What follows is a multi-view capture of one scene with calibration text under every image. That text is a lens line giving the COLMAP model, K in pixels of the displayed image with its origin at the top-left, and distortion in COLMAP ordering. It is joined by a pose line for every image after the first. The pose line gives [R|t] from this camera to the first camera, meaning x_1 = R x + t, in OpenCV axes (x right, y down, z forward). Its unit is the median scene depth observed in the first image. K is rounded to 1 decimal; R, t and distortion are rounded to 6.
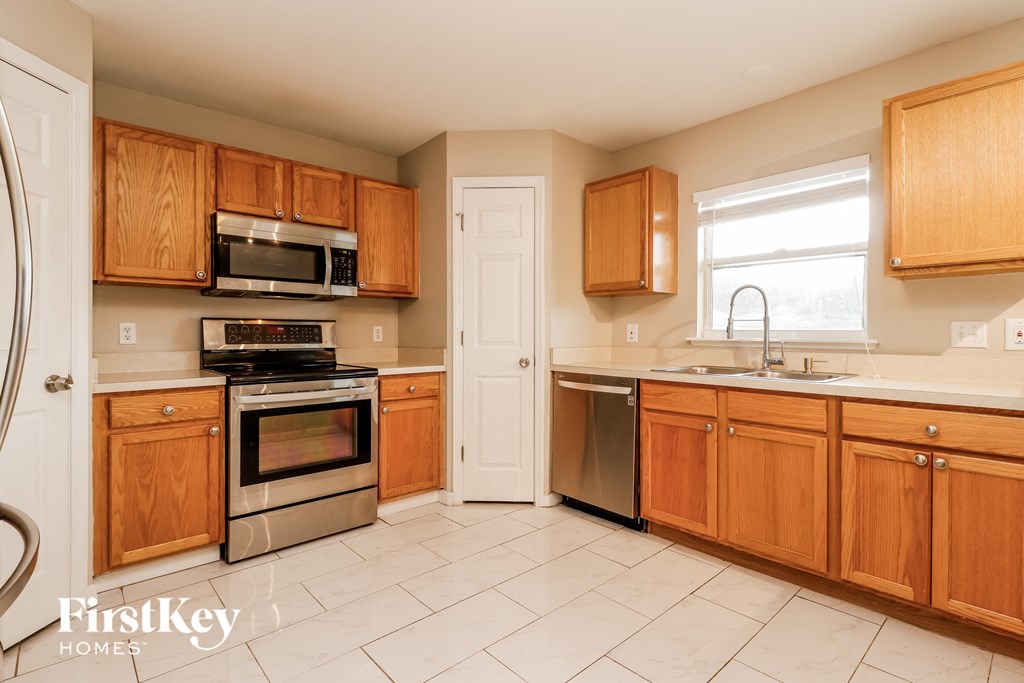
lens RADIAL K [[497.6, 0, 466.9], [0, 497.6, 342.3], [0, 0, 1]] dist [-0.009526, -0.001655]
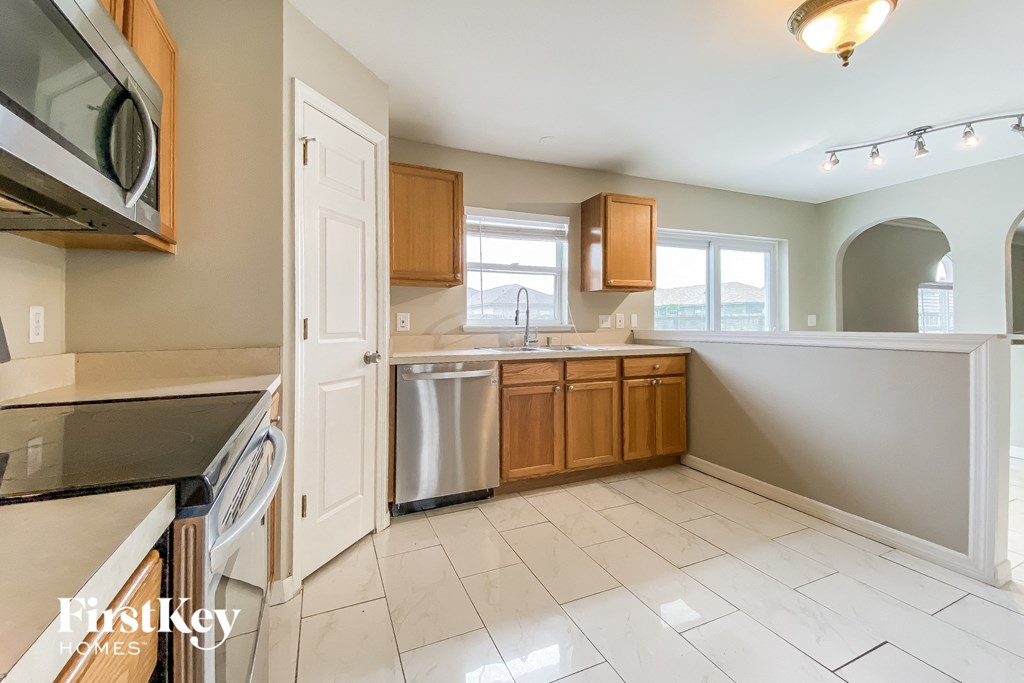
lens RADIAL K [[416.6, 0, 520.0], [0, 416.6, 322.8], [0, 0, 1]] dist [0.003721, 0.000118]
pose [[0.255059, -0.002299, 0.966923, -0.552629], [0.026211, 0.999646, -0.004537, -0.008736], [-0.966570, 0.026501, 0.255029, 0.697841]]
